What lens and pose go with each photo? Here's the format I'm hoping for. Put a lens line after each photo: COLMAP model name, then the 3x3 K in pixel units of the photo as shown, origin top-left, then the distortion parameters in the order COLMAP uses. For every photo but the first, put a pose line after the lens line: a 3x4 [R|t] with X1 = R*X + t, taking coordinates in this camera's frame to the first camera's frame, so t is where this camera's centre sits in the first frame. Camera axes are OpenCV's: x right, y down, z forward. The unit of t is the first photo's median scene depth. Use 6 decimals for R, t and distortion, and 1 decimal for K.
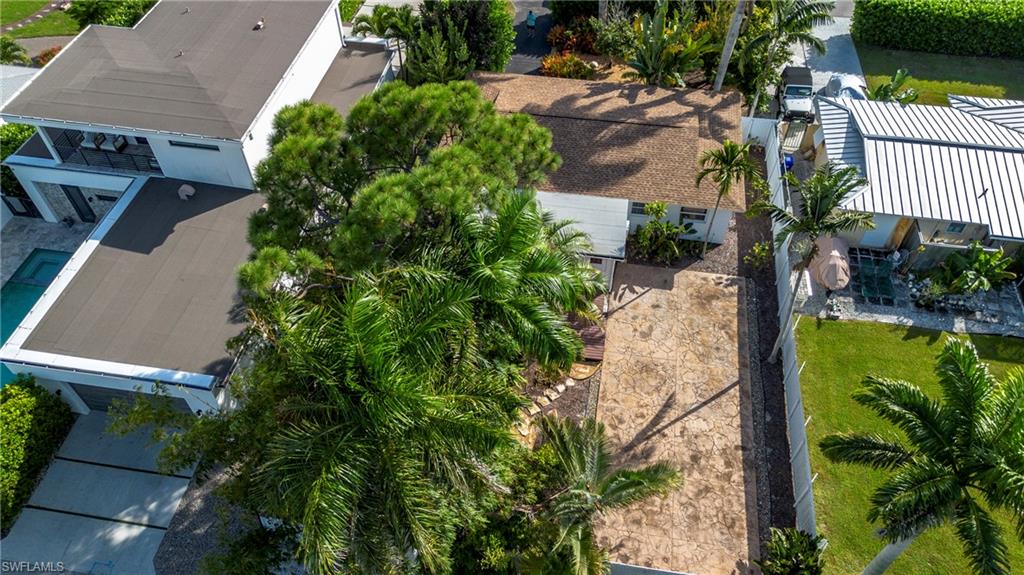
lens RADIAL K [[722.8, 0, 512.0], [0, 722.8, 287.5], [0, 0, 1]] dist [0.053862, -0.046613]
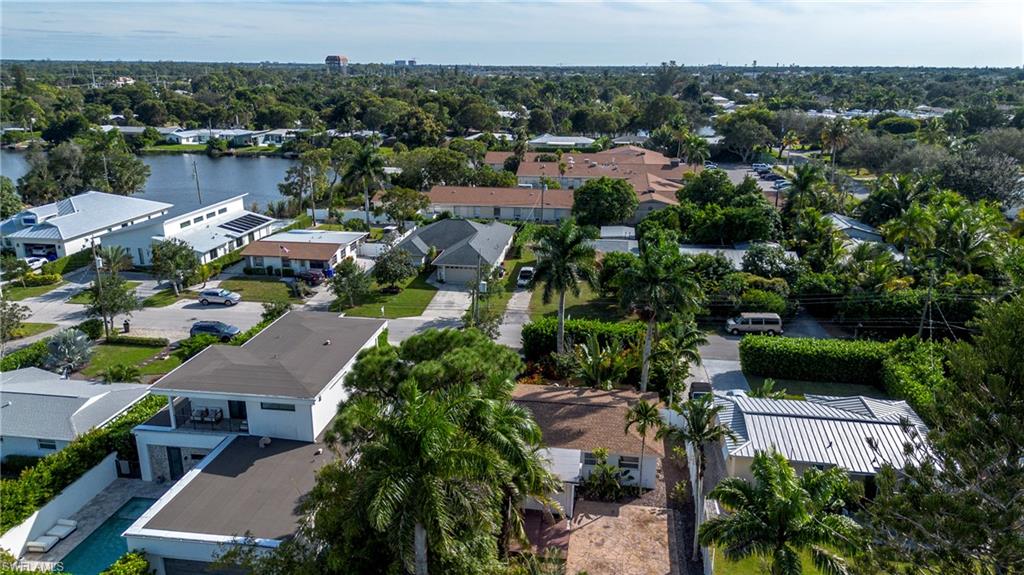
lens RADIAL K [[722.8, 0, 512.0], [0, 722.8, 287.5], [0, 0, 1]] dist [0.053862, -0.046613]
pose [[0.999715, -0.000233, 0.023865, -0.003582], [0.012818, 0.848717, -0.528692, 0.348624], [-0.020131, 0.528847, 0.848478, -0.341604]]
